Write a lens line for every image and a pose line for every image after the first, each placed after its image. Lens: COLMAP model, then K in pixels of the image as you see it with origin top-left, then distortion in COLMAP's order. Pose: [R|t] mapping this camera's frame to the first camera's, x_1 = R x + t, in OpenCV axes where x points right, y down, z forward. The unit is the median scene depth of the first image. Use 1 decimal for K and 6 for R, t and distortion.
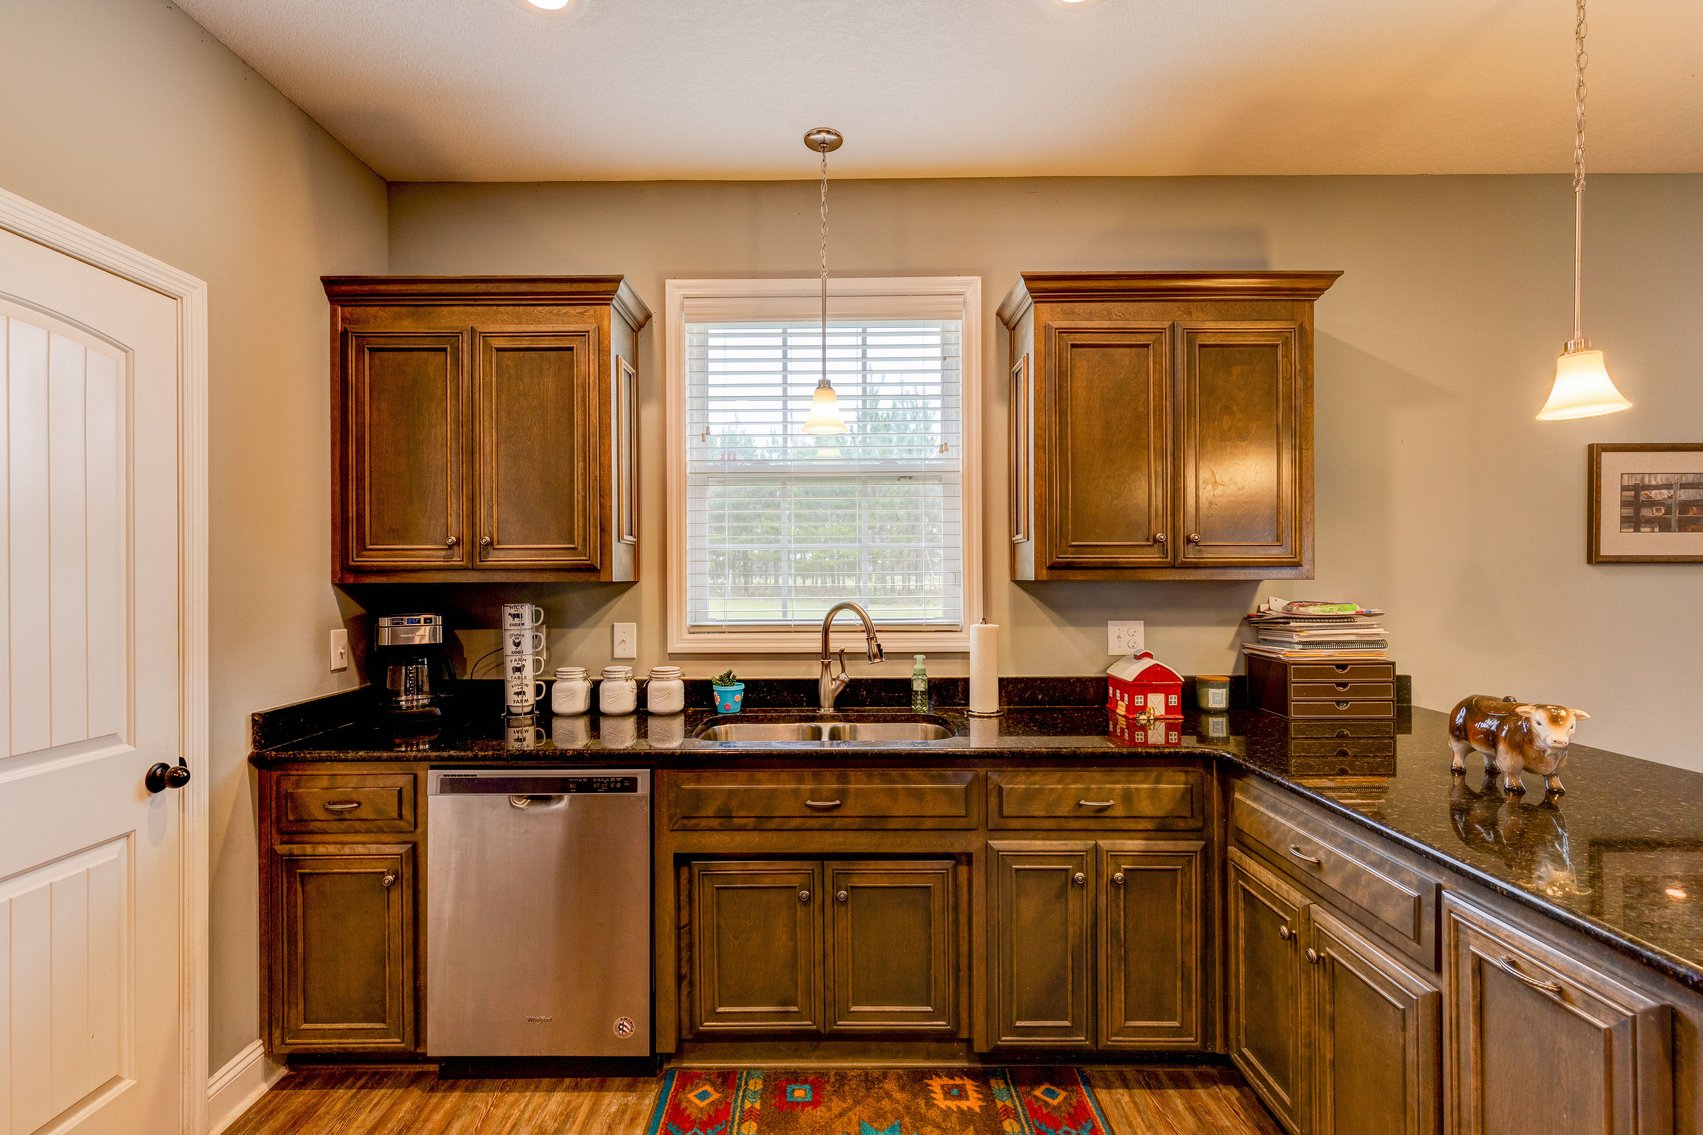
lens RADIAL K [[765.9, 0, 817.2], [0, 765.9, 574.7], [0, 0, 1]] dist [0.008319, -0.002067]
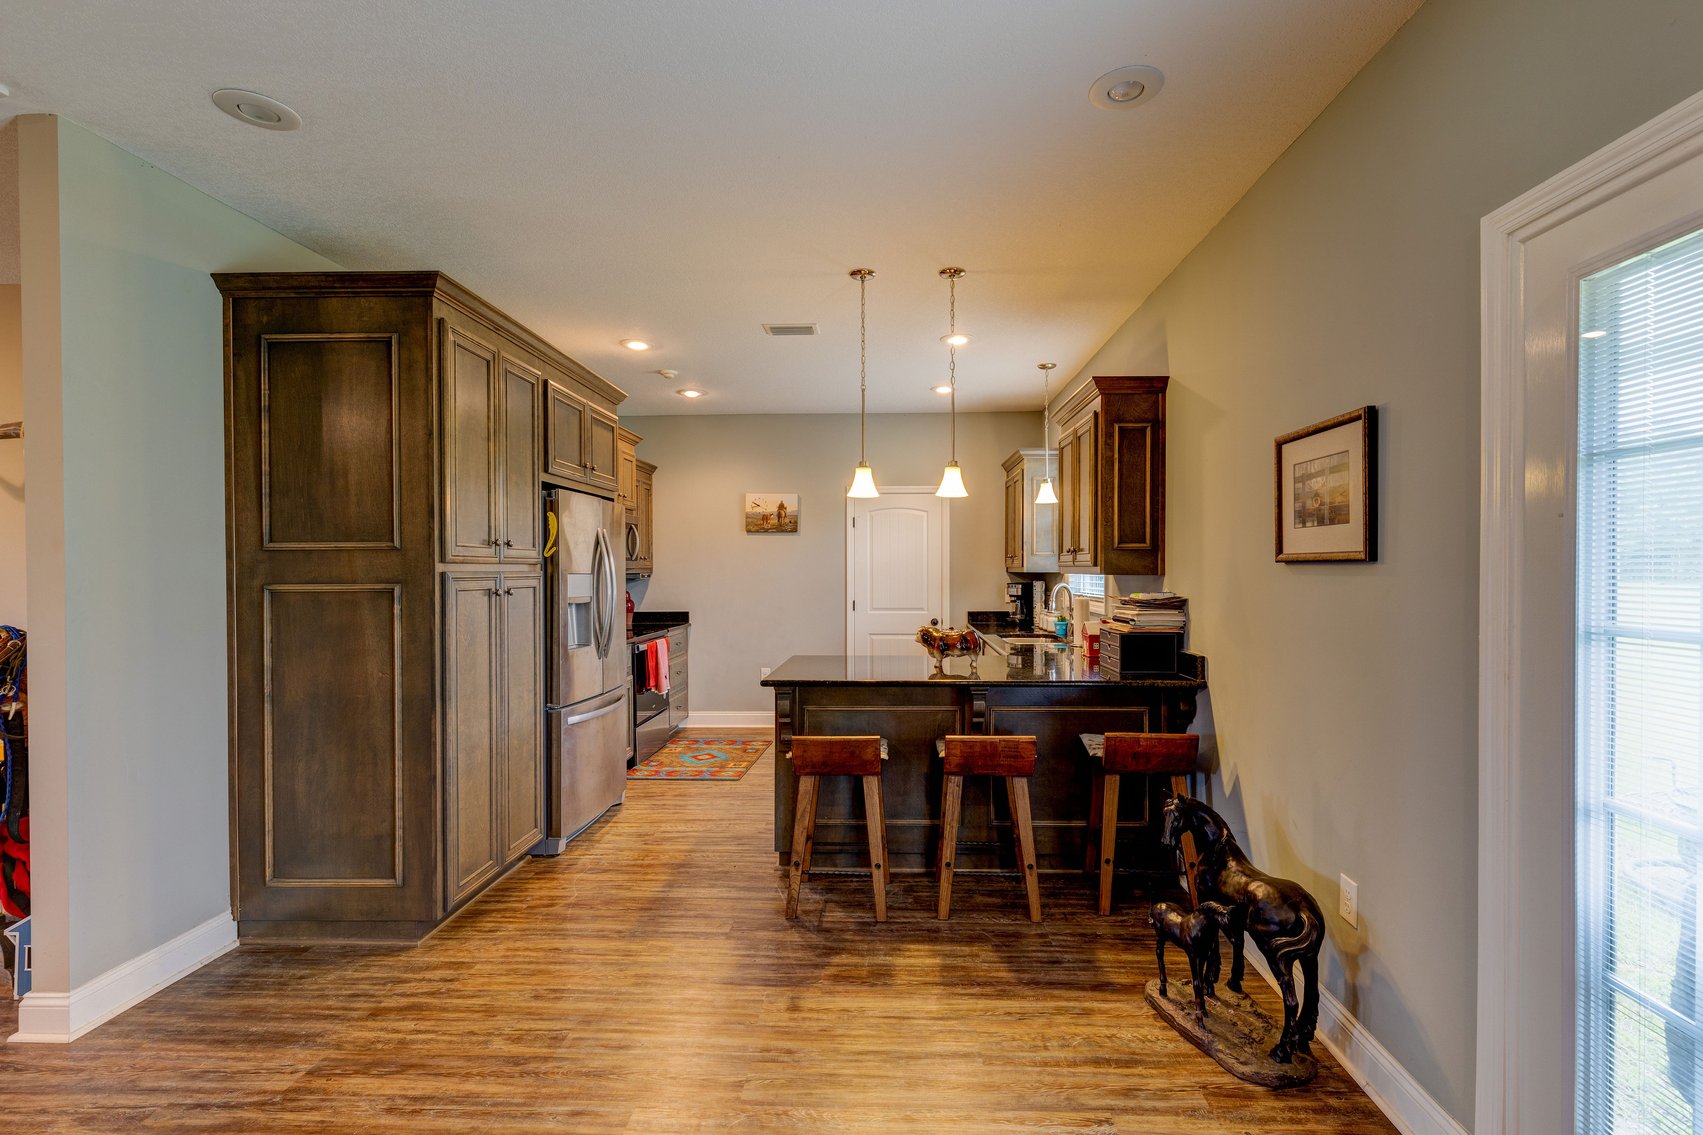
lens RADIAL K [[765.9, 0, 861.8], [0, 765.9, 575.8], [0, 0, 1]] dist [0.008319, -0.002067]
pose [[-0.028729, 0.013663, -0.999494, 2.161114], [0.000707, 0.999907, 0.013648, -0.012892], [0.999587, -0.000315, -0.028736, 0.558183]]
